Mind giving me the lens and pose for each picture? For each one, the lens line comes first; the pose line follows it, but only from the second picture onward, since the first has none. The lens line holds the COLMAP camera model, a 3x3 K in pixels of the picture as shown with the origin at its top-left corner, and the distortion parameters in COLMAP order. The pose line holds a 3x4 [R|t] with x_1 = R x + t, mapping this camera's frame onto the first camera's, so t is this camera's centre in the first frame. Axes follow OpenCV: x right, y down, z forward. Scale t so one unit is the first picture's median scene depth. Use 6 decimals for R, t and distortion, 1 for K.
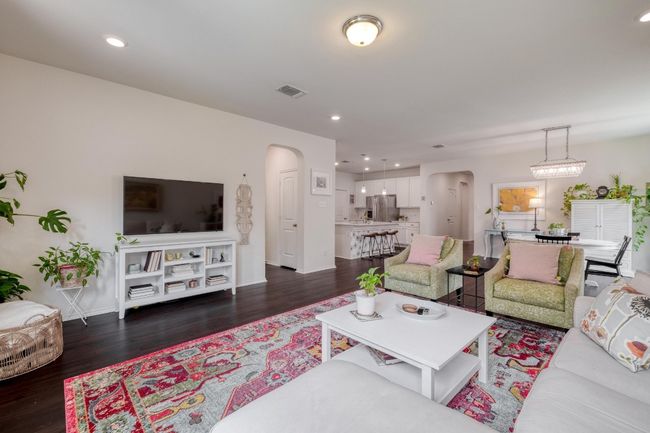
lens RADIAL K [[276.6, 0, 327.0], [0, 276.6, 214.8], [0, 0, 1]] dist [-0.000297, -0.000141]
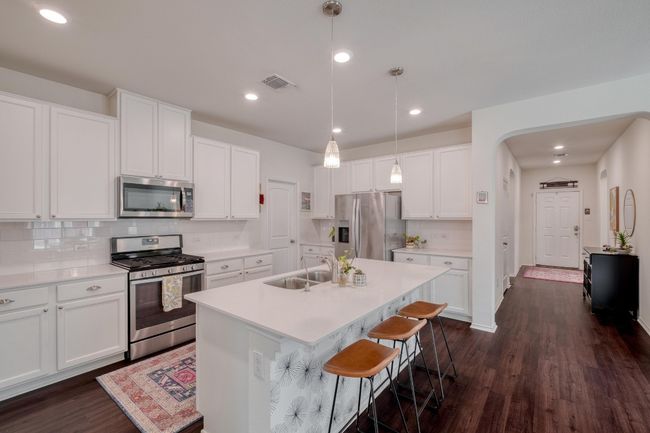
lens RADIAL K [[281.1, 0, 325.0], [0, 281.1, 217.8], [0, 0, 1]] dist [-0.000634, -0.000561]
pose [[0.992591, -0.007357, 0.121281, 0.099843], [0.008448, 0.999928, -0.008478, -0.036391], [-0.121210, 0.009440, 0.992582, 0.791364]]
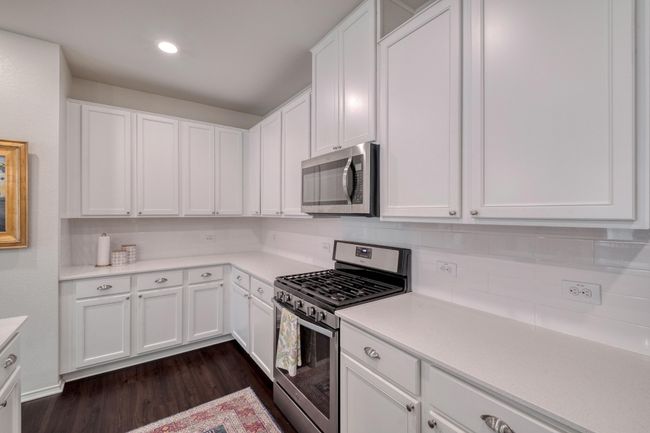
lens RADIAL K [[282.3, 0, 326.7], [0, 282.3, 213.2], [0, 0, 1]] dist [-0.000688, -0.000413]
pose [[-0.154920, -0.008200, -0.987893, 0.166475], [-0.014549, 0.999876, -0.006018, -0.041949], [0.987820, 0.013440, -0.155020, 1.312579]]
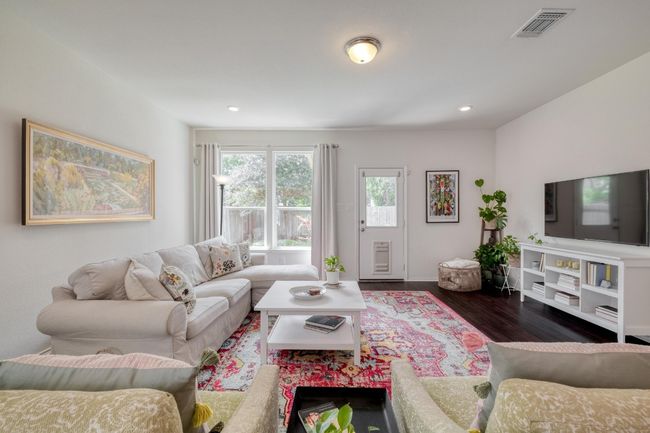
lens RADIAL K [[276.6, 0, 327.0], [0, 276.6, 214.8], [0, 0, 1]] dist [-0.000297, -0.000141]
pose [[-0.696917, -0.000998, -0.717151, 0.328335], [-0.011062, 0.999895, 0.009359, -0.005542], [0.717066, 0.014456, -0.696855, 0.539453]]
